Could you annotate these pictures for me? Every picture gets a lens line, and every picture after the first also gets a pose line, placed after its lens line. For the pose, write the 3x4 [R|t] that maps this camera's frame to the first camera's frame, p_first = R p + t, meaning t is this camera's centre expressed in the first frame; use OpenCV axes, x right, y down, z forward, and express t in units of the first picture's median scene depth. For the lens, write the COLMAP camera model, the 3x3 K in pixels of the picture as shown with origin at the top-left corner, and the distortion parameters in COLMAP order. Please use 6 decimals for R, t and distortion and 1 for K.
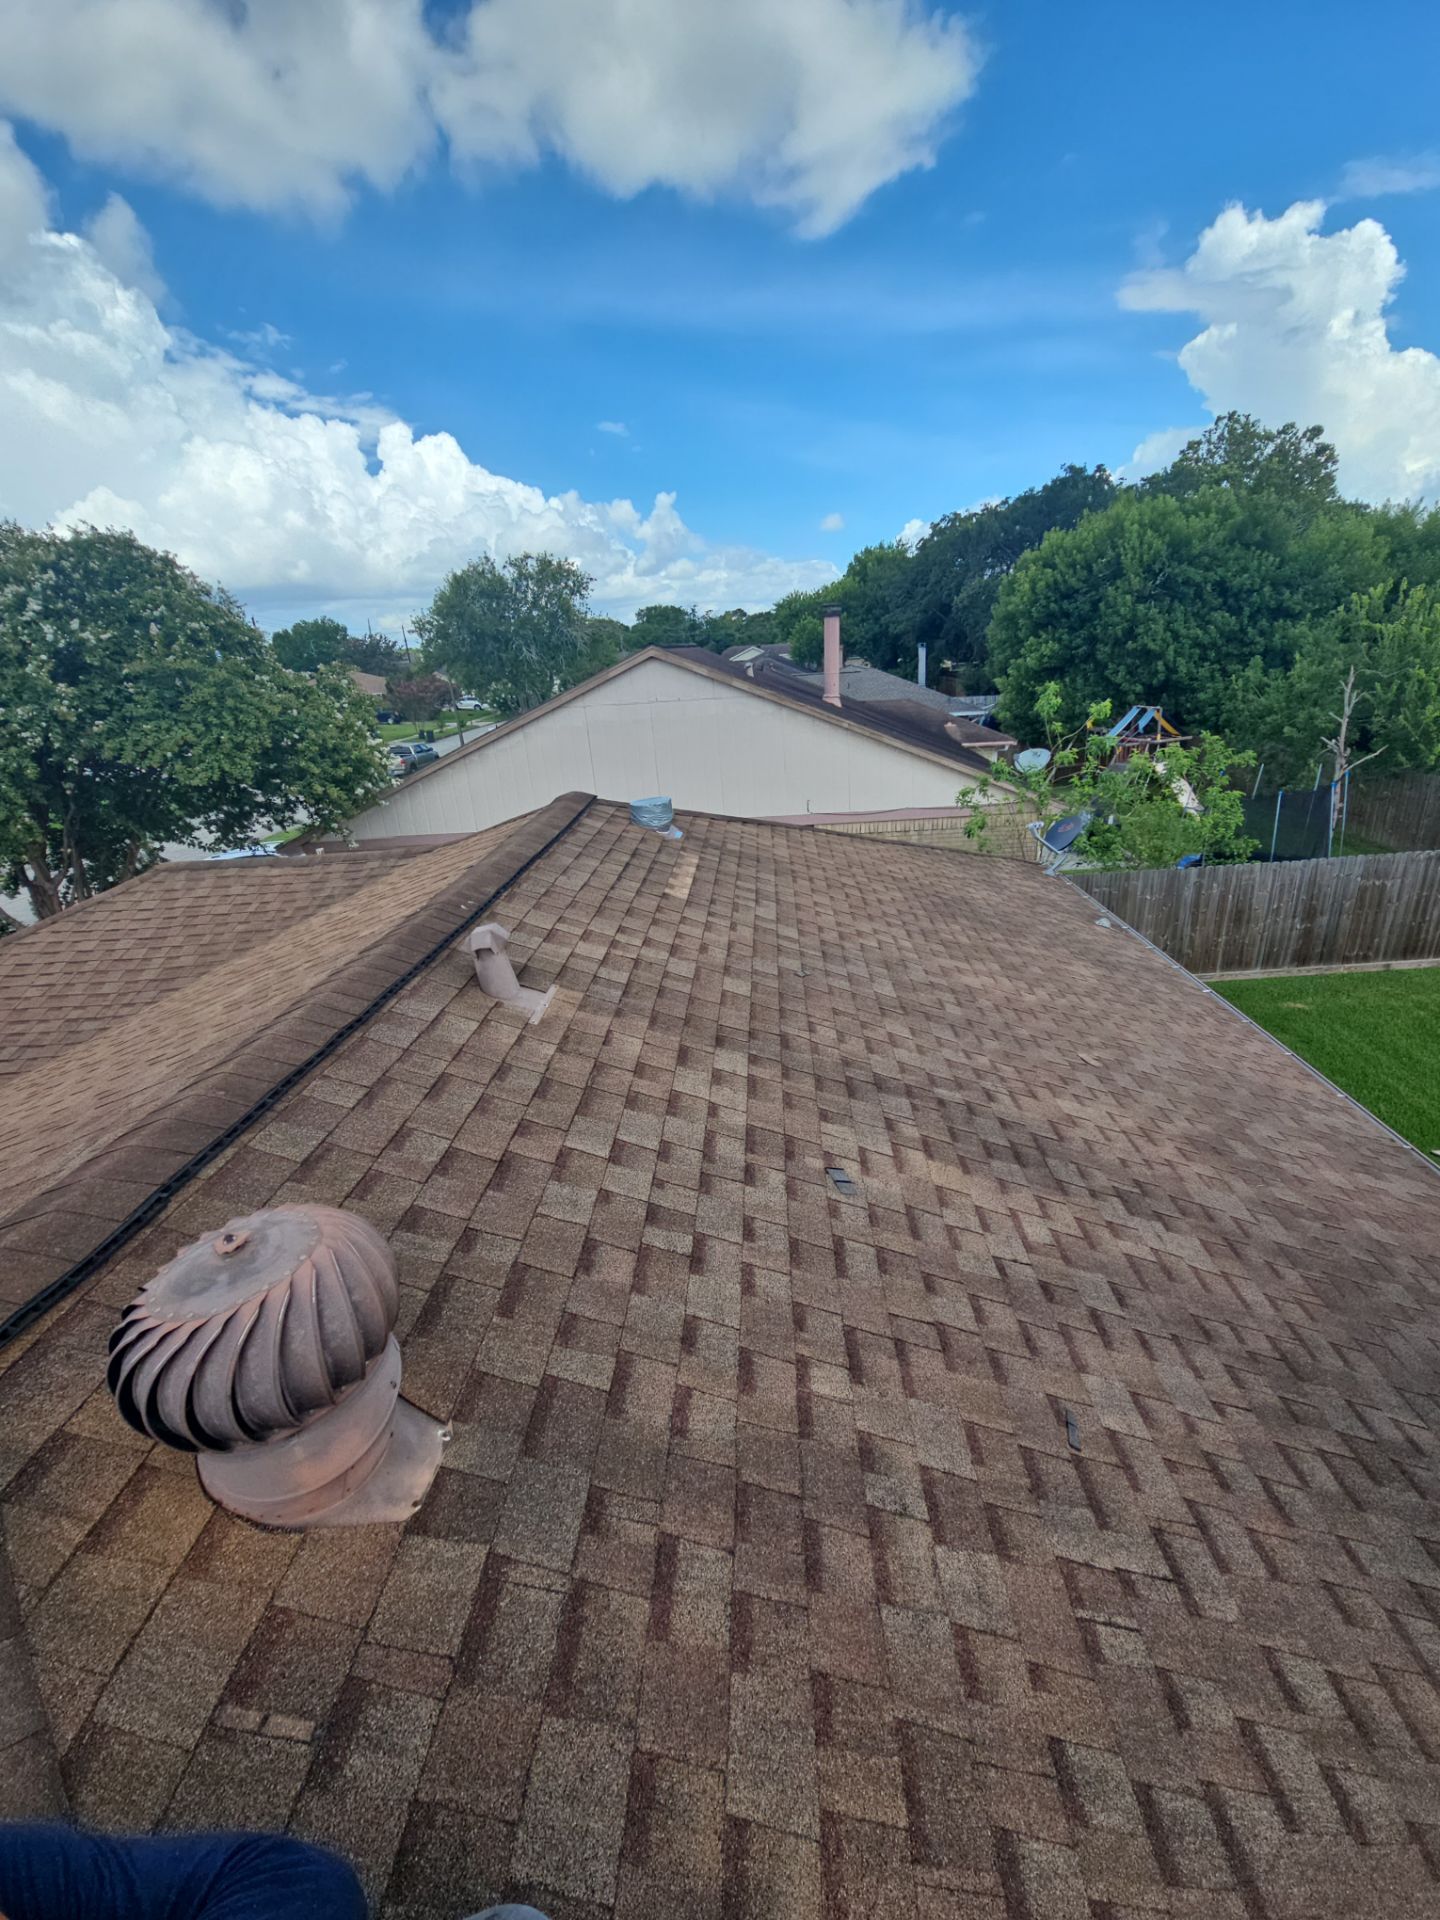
lens RADIAL K [[811.5, 0, 739.5], [0, 811.5, 973.5], [0, 0, 1]] dist [-0.000544, -0.000367]
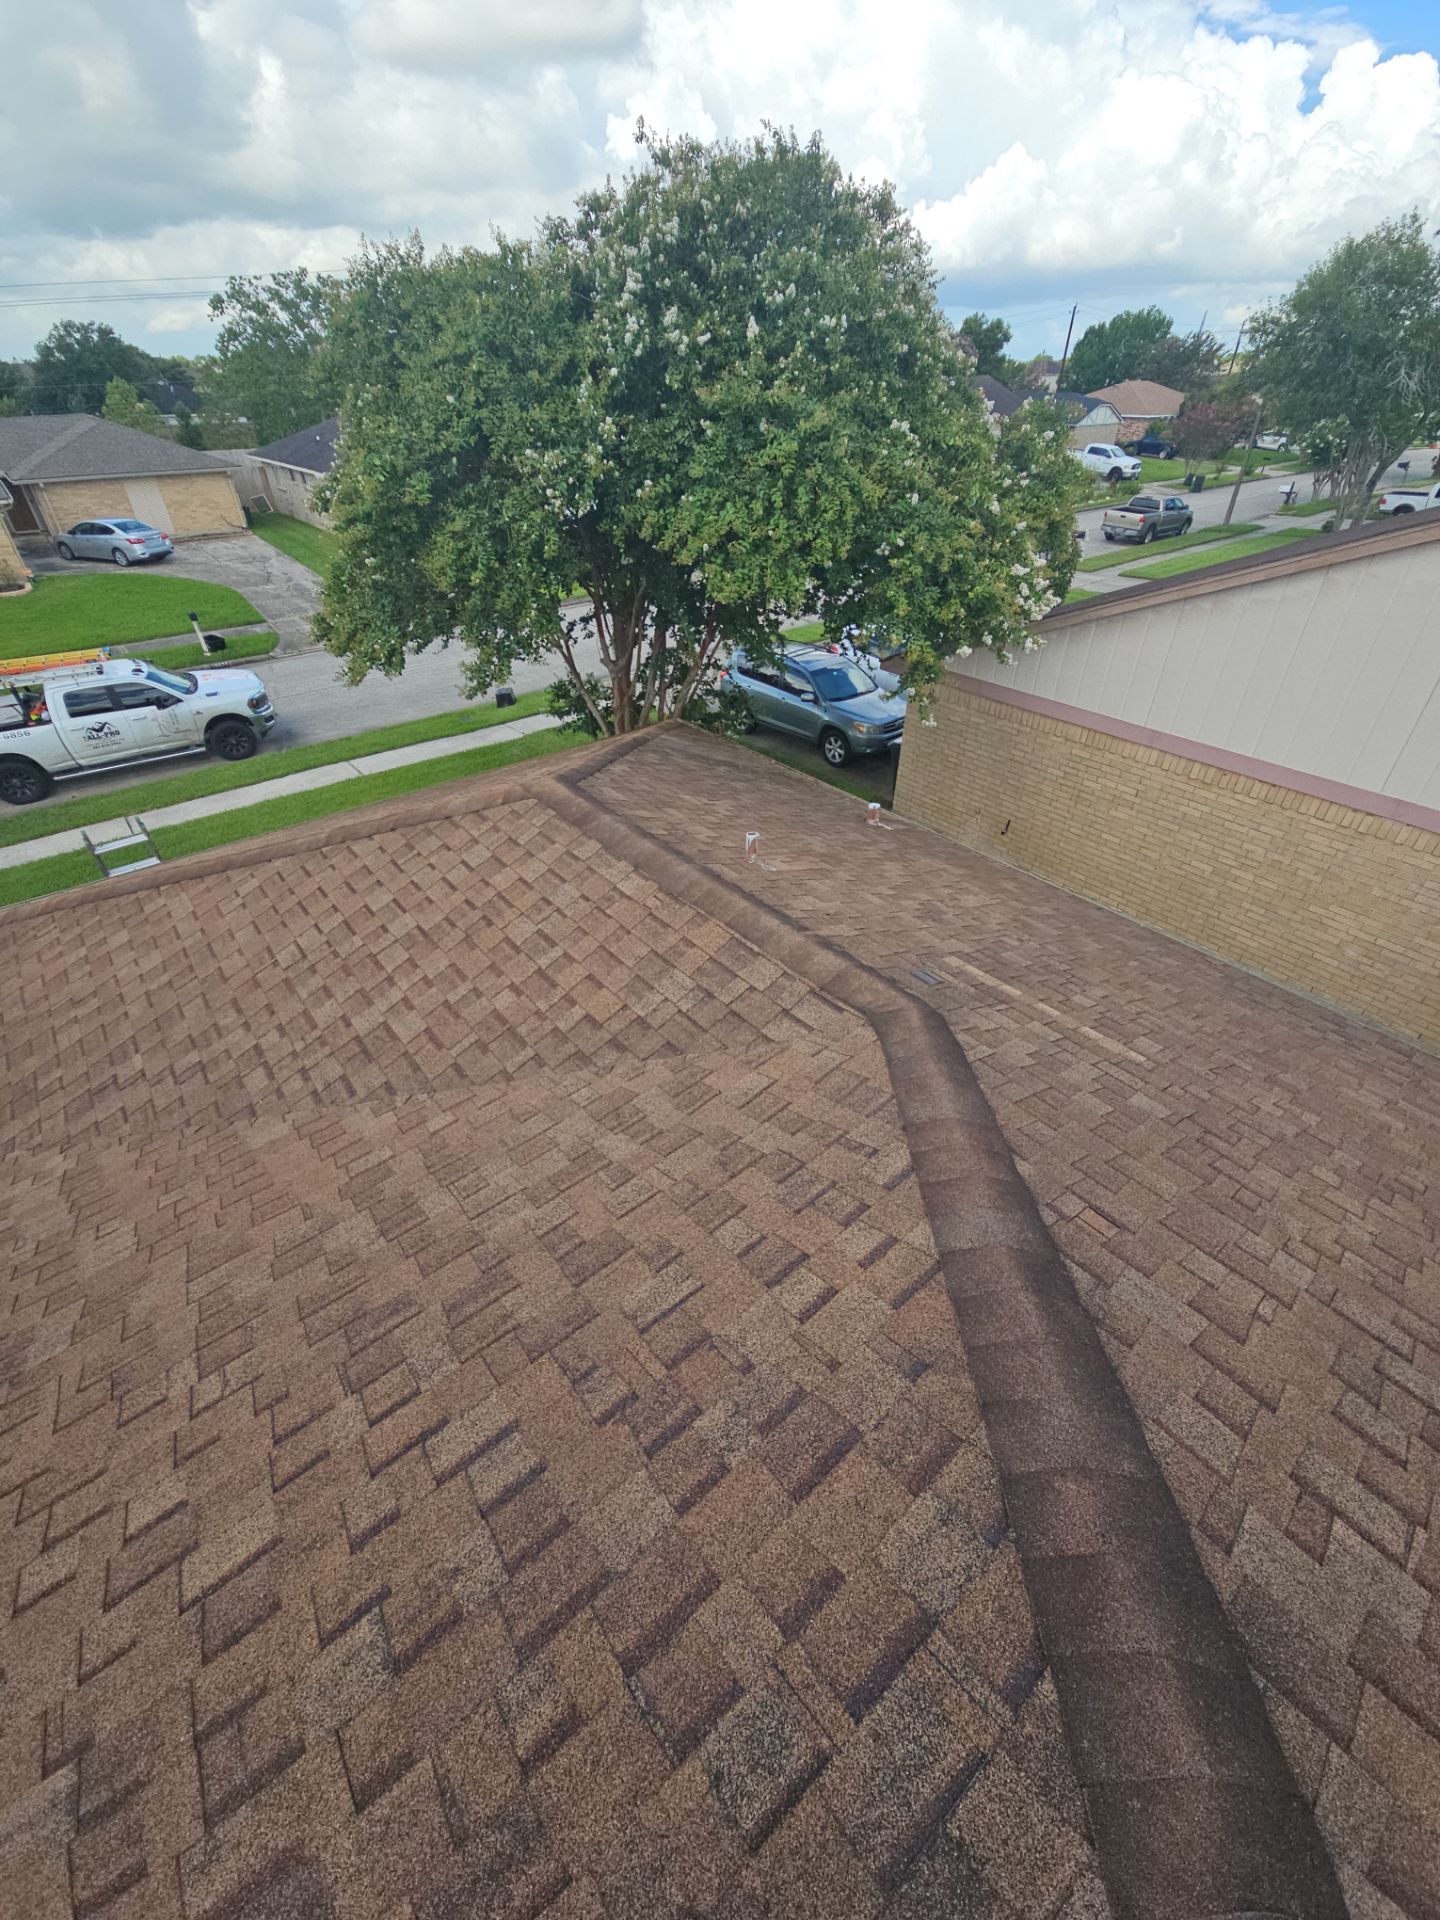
lens RADIAL K [[762.8, 0, 719.5], [0, 762.8, 949.1], [0, 0, 1]] dist [0.003980, -0.004539]
pose [[0.655042, 0.495392, -0.570532, -0.068710], [-0.314098, 0.865275, 0.390693, -0.089608], [0.687213, -0.076717, 0.722393, 0.201642]]
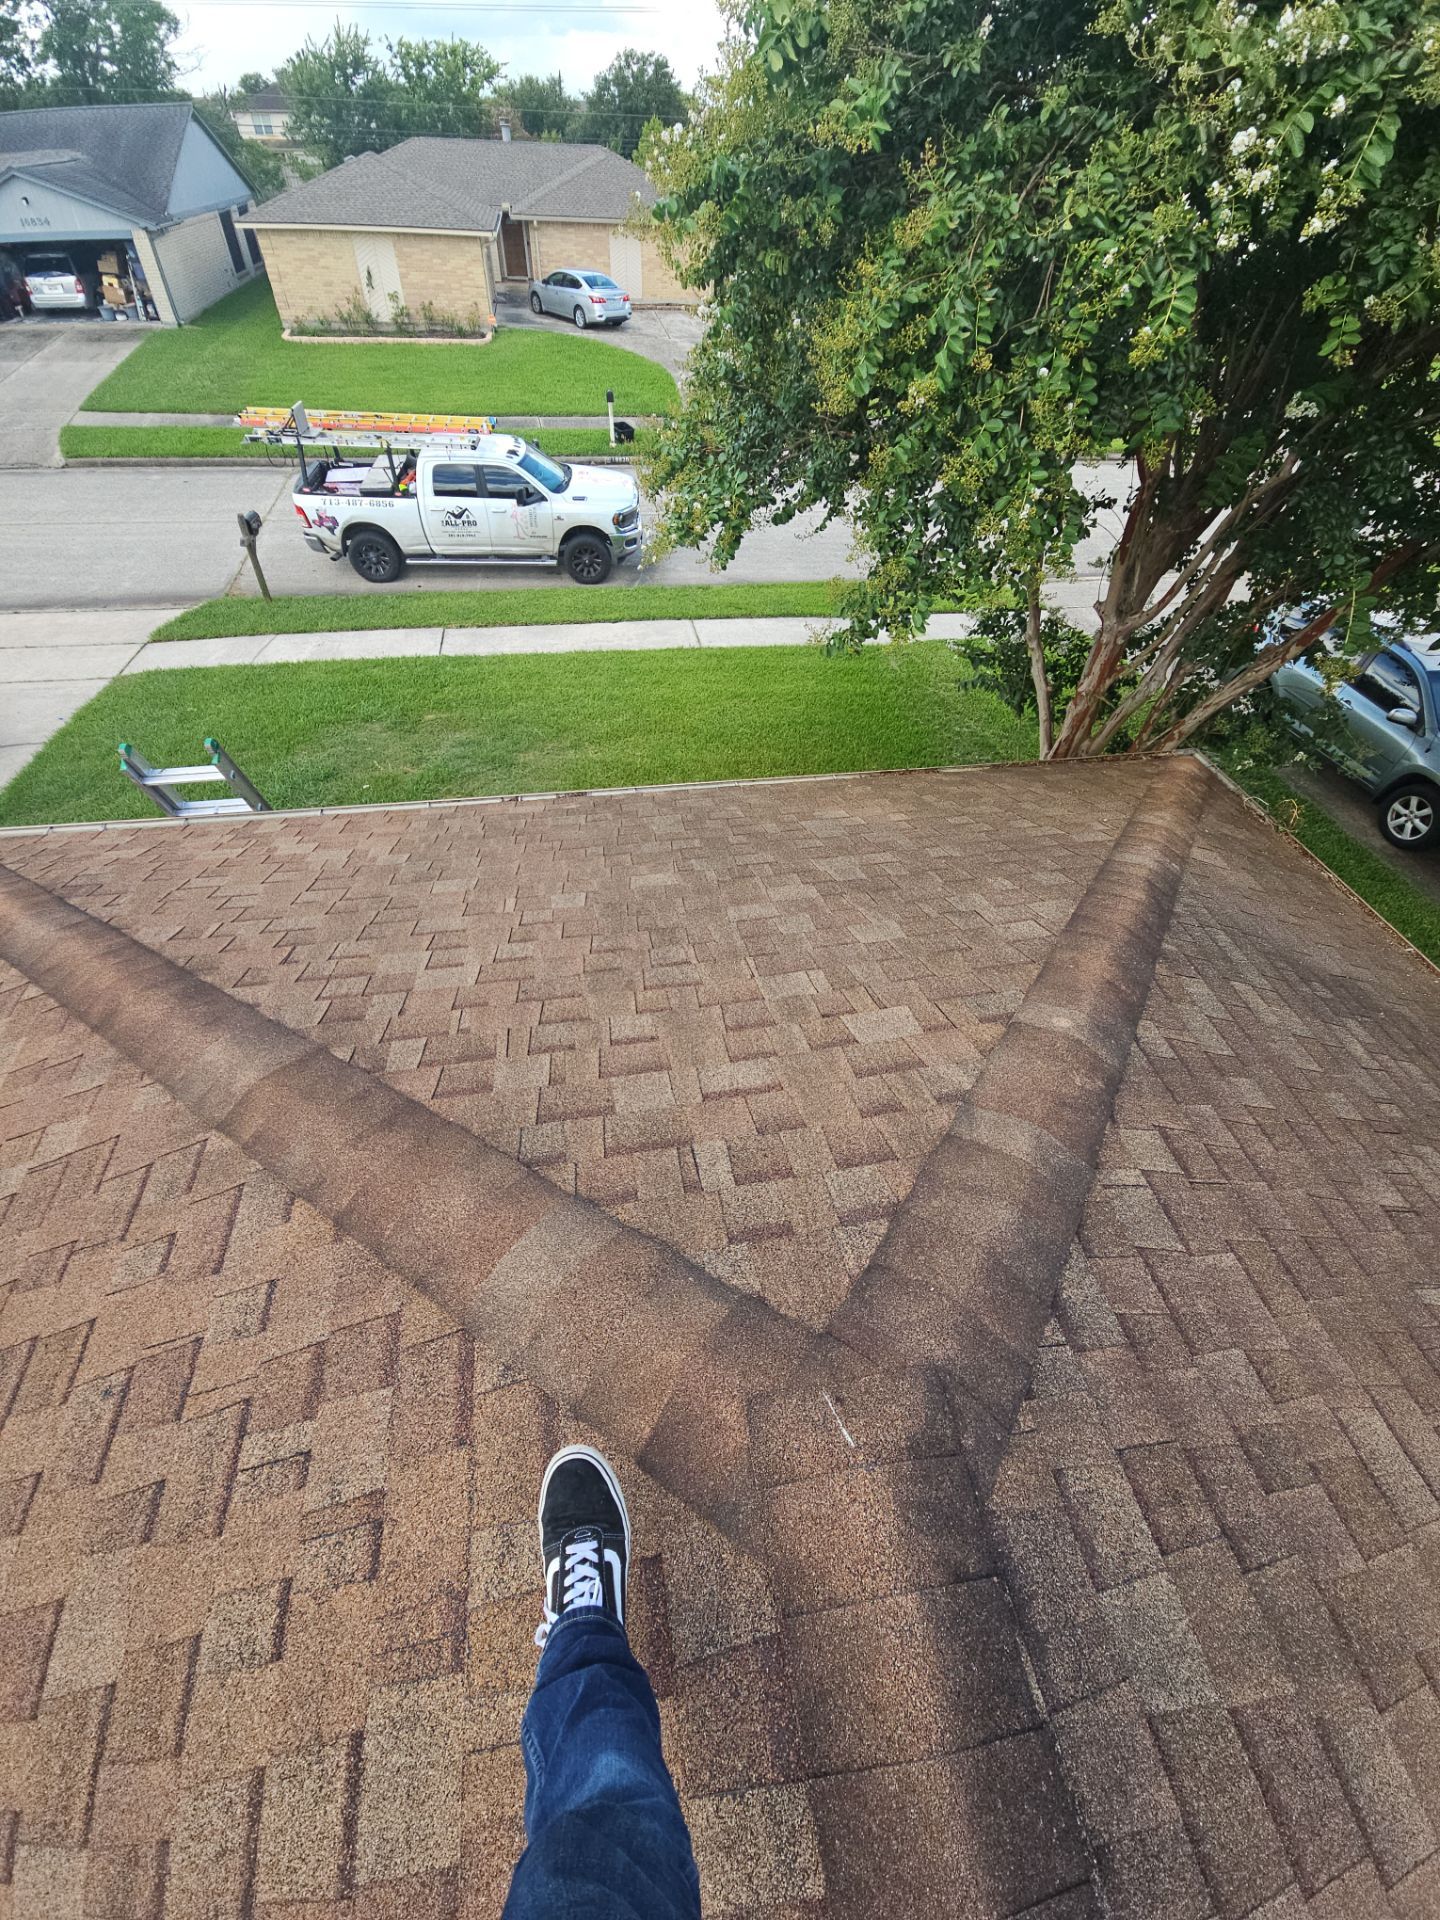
lens RADIAL K [[769.0, 0, 721.5], [0, 769.0, 945.2], [0, 0, 1]] dist [0.021540, -0.016536]
pose [[0.192226, 0.750993, -0.631711, -0.211698], [-0.413291, 0.645798, 0.641978, -0.079489], [0.890079, 0.137676, 0.434518, 0.280155]]
